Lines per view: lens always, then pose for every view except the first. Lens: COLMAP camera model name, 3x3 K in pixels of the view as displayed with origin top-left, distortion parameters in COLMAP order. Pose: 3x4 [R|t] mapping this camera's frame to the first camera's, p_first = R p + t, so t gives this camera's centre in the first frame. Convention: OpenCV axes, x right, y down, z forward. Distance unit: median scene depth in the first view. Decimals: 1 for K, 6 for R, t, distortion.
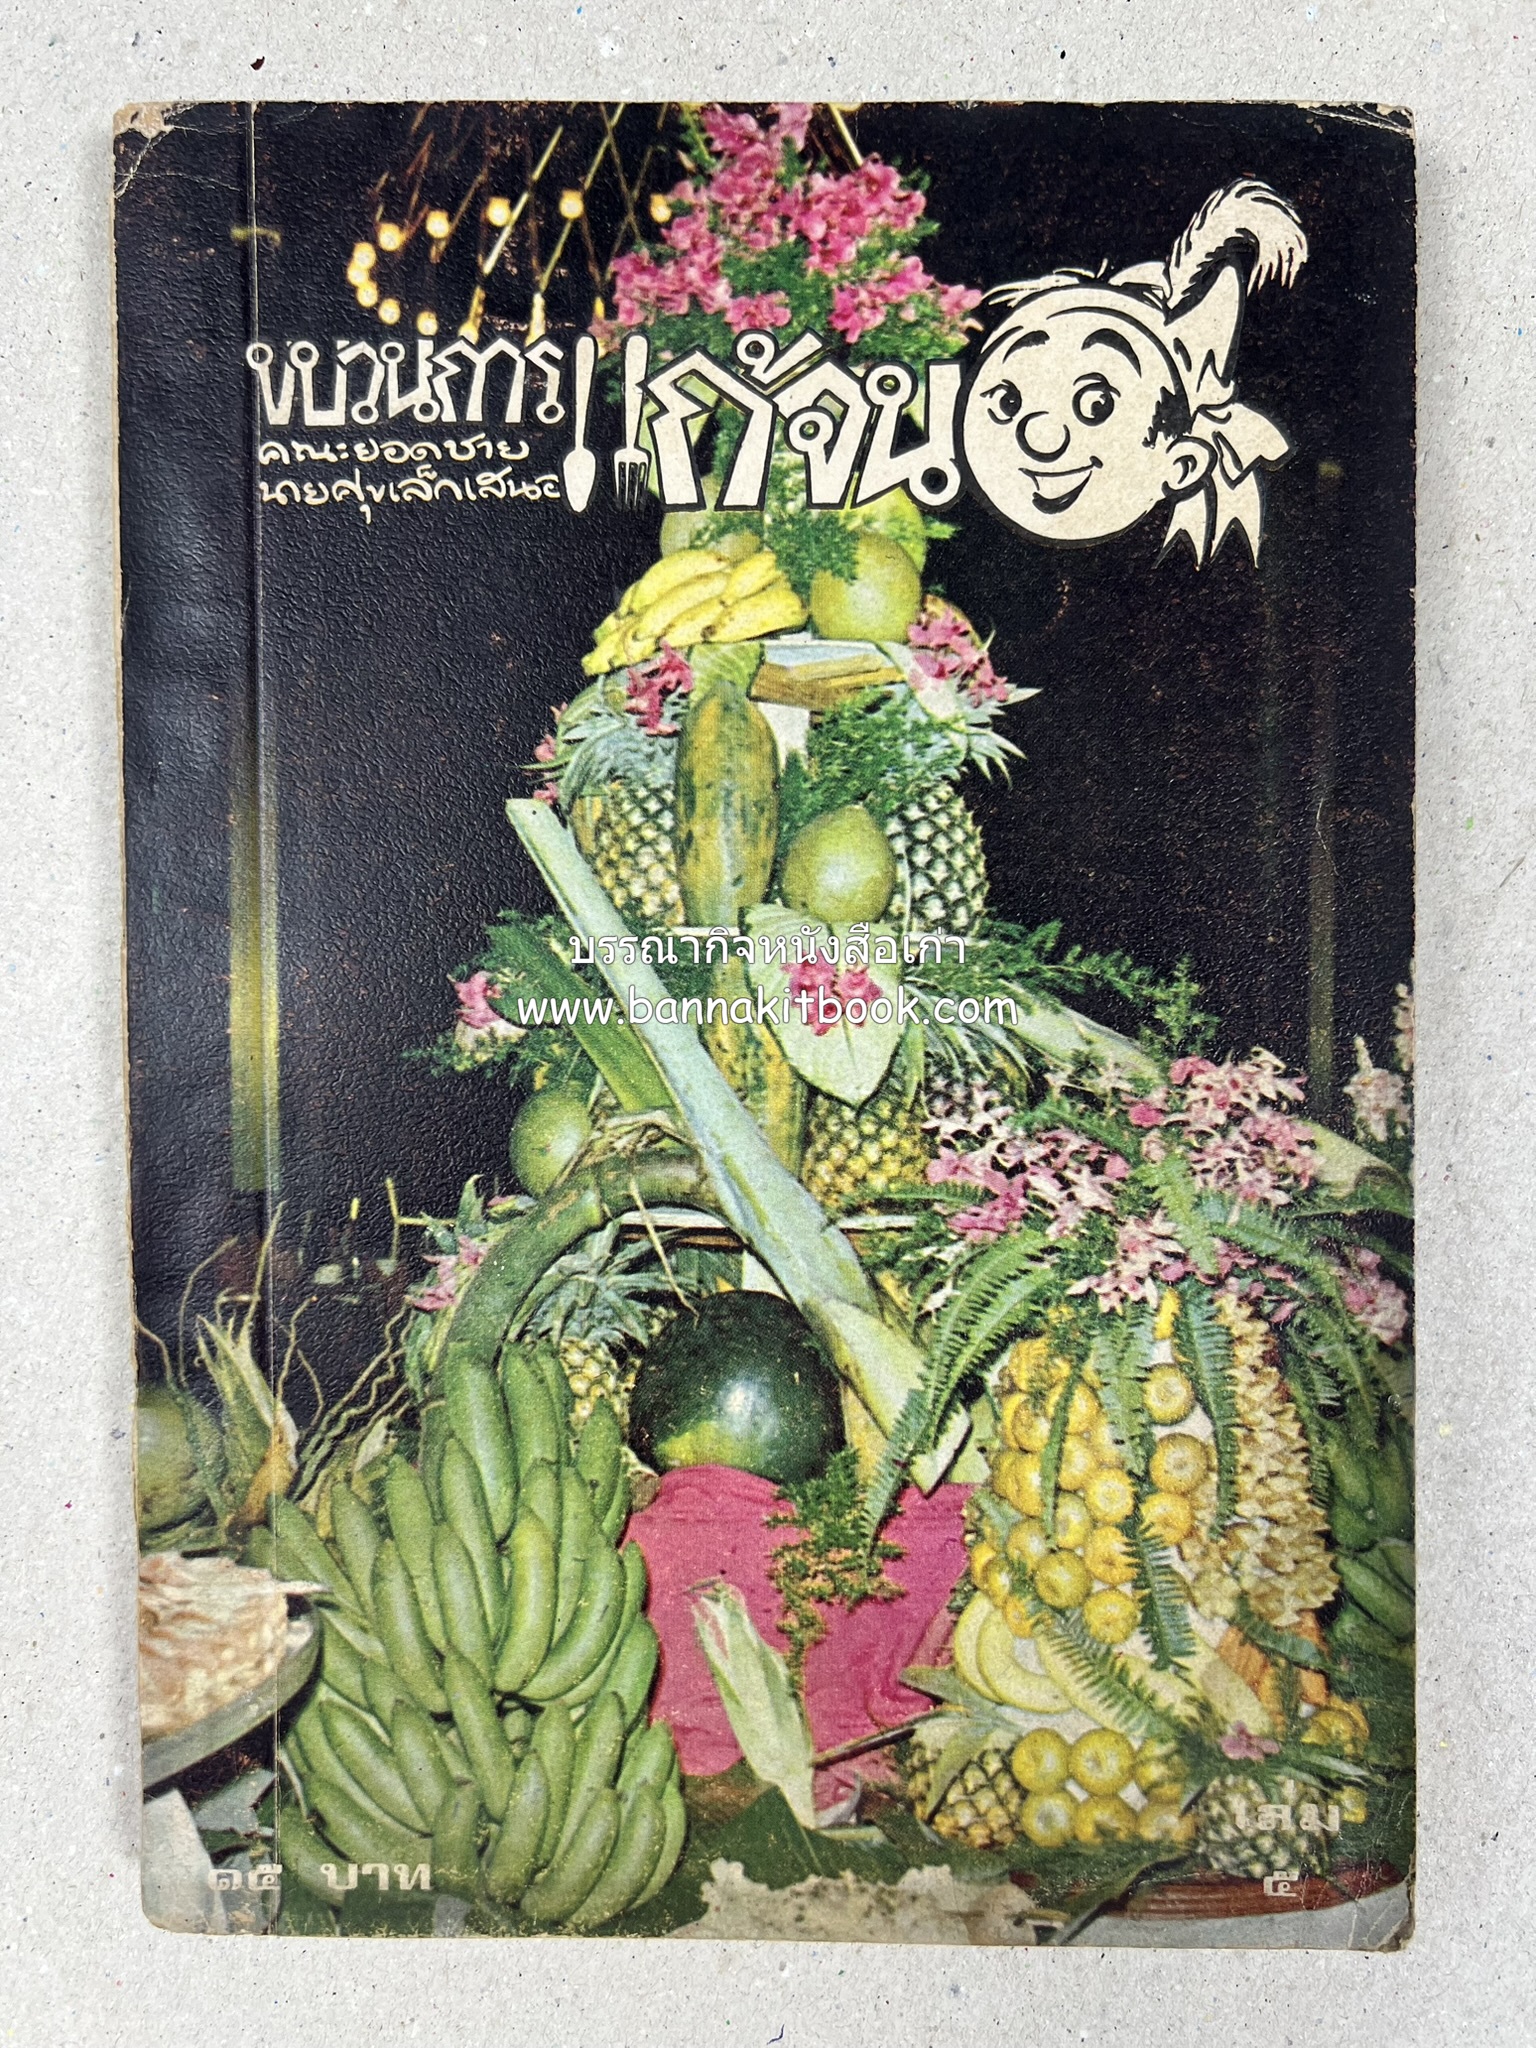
lens RADIAL K [[1588.0, 0, 764.9], [0, 1588.0, 1011.2], [0, 0, 1]] dist [0.014181, -0.036786]
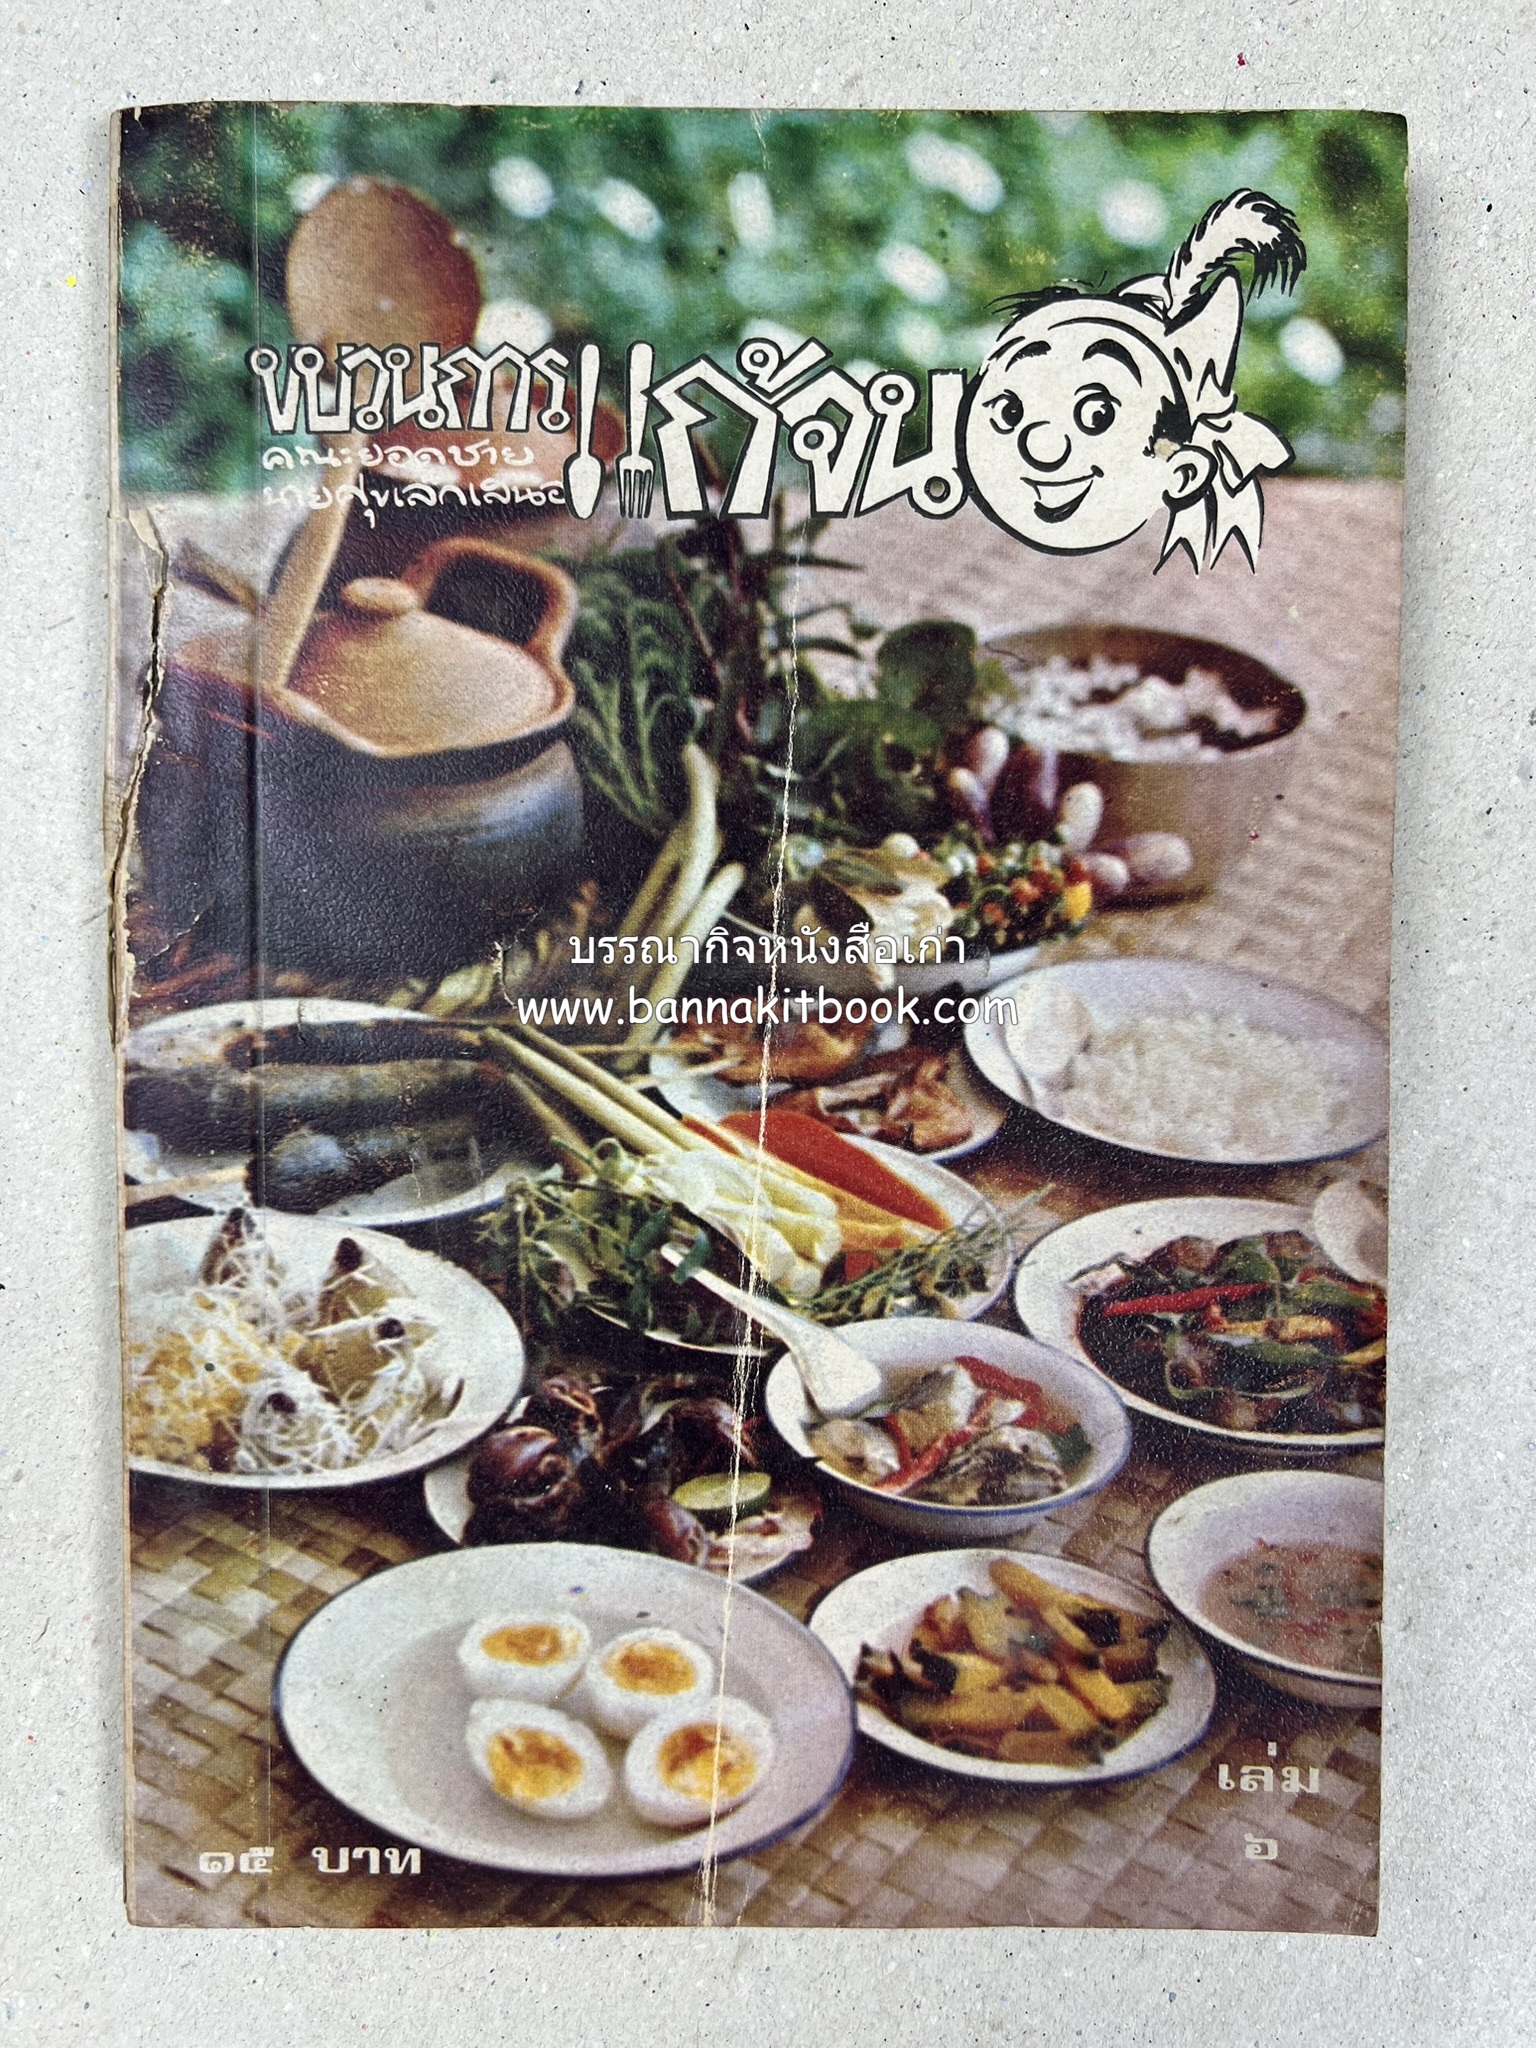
lens RADIAL K [[1588.0, 0, 802.0], [0, 1588.0, 1030.4], [0, 0, 1]] dist [0.014181, -0.036786]
pose [[0.999982, 0.004051, 0.004368, 0.826334], [-0.004079, 0.999970, 0.006541, -0.002674], [-0.004342, -0.006559, 0.999969, 0.000449]]
